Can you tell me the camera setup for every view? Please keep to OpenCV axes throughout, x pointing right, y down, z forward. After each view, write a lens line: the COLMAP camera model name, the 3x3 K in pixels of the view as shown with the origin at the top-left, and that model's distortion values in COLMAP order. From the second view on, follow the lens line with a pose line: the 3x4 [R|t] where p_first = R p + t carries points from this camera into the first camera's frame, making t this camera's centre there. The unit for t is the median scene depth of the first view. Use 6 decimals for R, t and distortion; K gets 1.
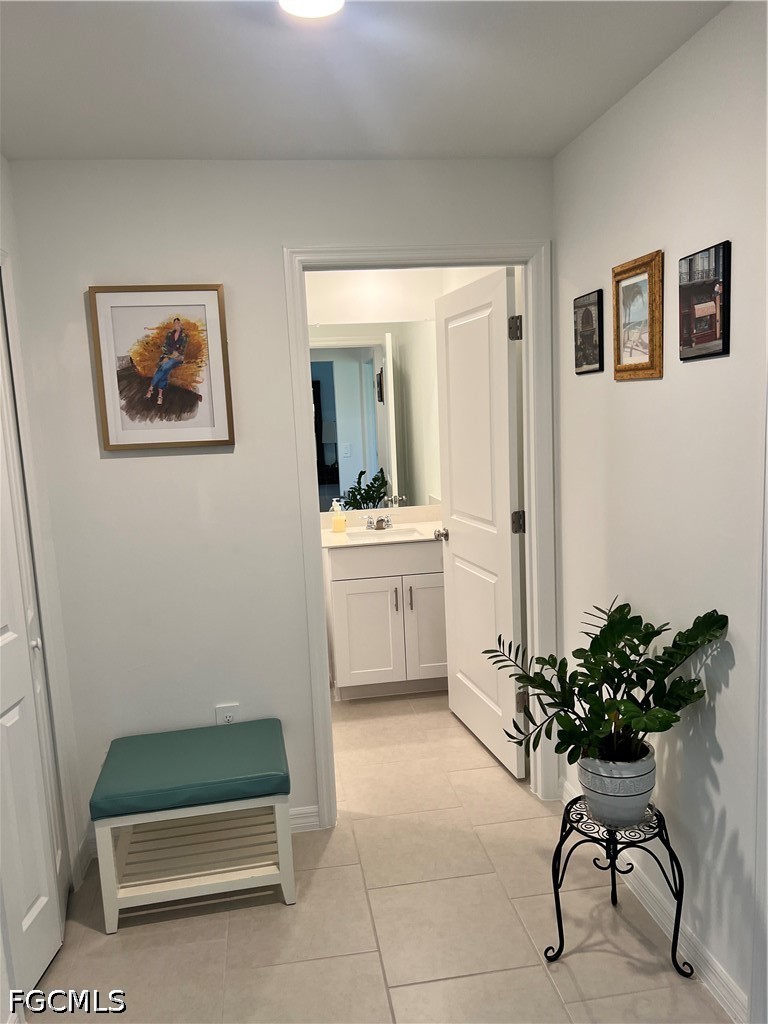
lens RADIAL K [[771.0, 0, 384.0], [0, 771.0, 512.0], [0, 0, 1]] dist [0.040718, -0.005646]
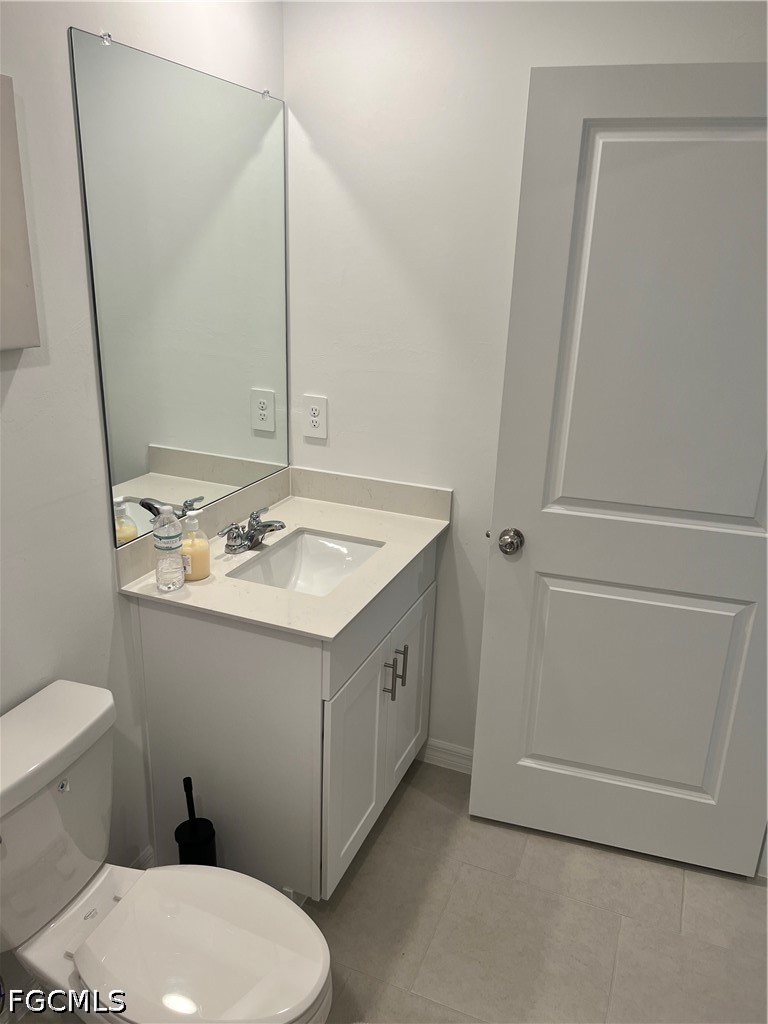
lens RADIAL K [[771.0, 0, 384.0], [0, 771.0, 512.0], [0, 0, 1]] dist [0.040718, -0.005646]
pose [[0.513908, -0.203693, 0.833311, -0.436163], [0.053010, 0.977085, 0.206145, -0.113149], [-0.856206, -0.061765, 0.512929, 0.819887]]
